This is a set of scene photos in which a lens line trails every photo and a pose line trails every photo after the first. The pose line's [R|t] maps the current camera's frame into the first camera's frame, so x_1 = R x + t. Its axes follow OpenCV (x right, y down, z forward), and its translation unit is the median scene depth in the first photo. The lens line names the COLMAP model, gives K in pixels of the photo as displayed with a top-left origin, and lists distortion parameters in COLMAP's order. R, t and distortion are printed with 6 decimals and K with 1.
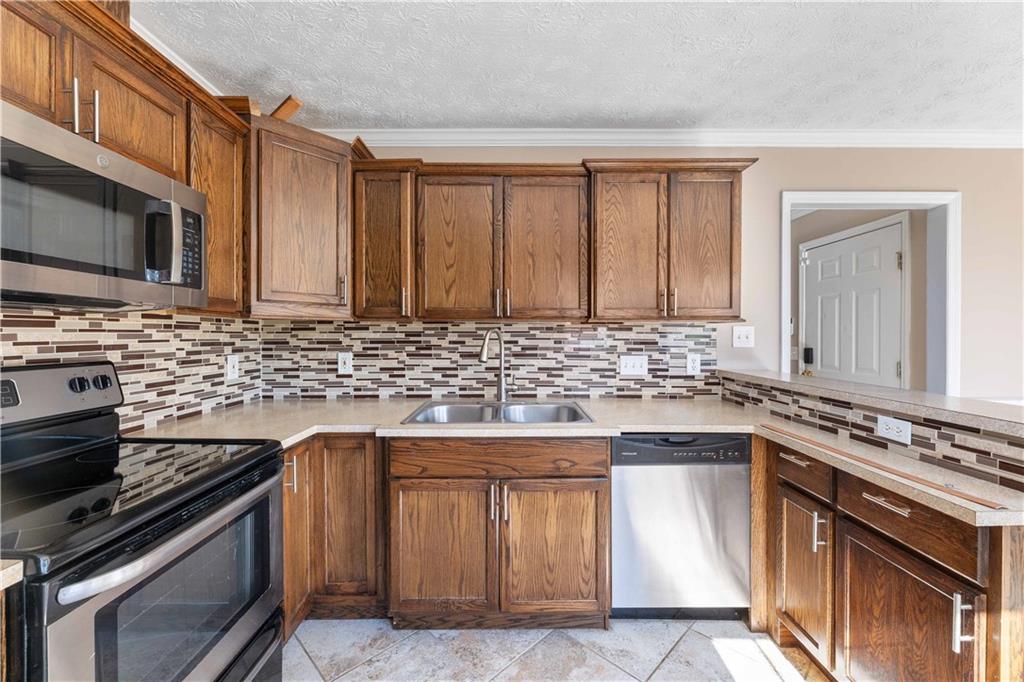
lens RADIAL K [[413.9, 0, 511.6], [0, 413.9, 338.3], [0, 0, 1]] dist [0.001200, -0.000224]
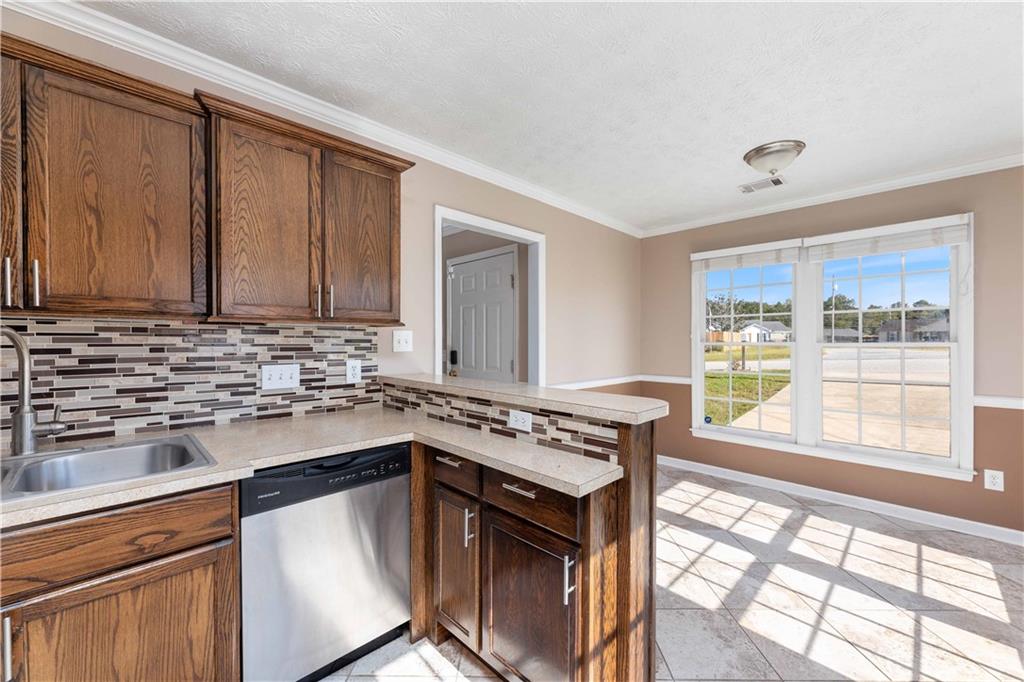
lens RADIAL K [[409.9, 0, 514.7], [0, 409.9, 343.1], [0, 0, 1]] dist [0.000396, -0.000023]
pose [[0.711719, -0.005483, 0.702443, 0.064349], [0.004872, 0.999984, 0.002869, -0.000862], [-0.702447, 0.001380, 0.711734, 0.119571]]
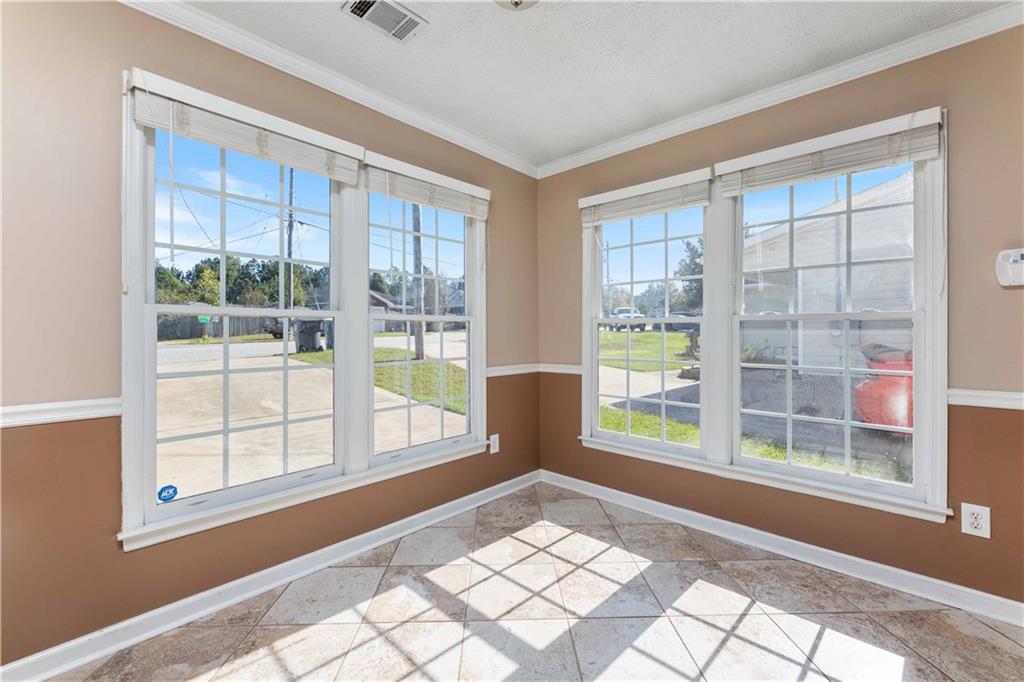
lens RADIAL K [[420.2, 0, 513.1], [0, 420.2, 333.1], [0, 0, 1]] dist [0.000249, -0.000007]
pose [[-0.728687, 0.003851, 0.684836, 0.951141], [0.007203, 0.999972, 0.002041, 0.055871], [-0.684809, 0.006420, -0.728695, 0.924456]]
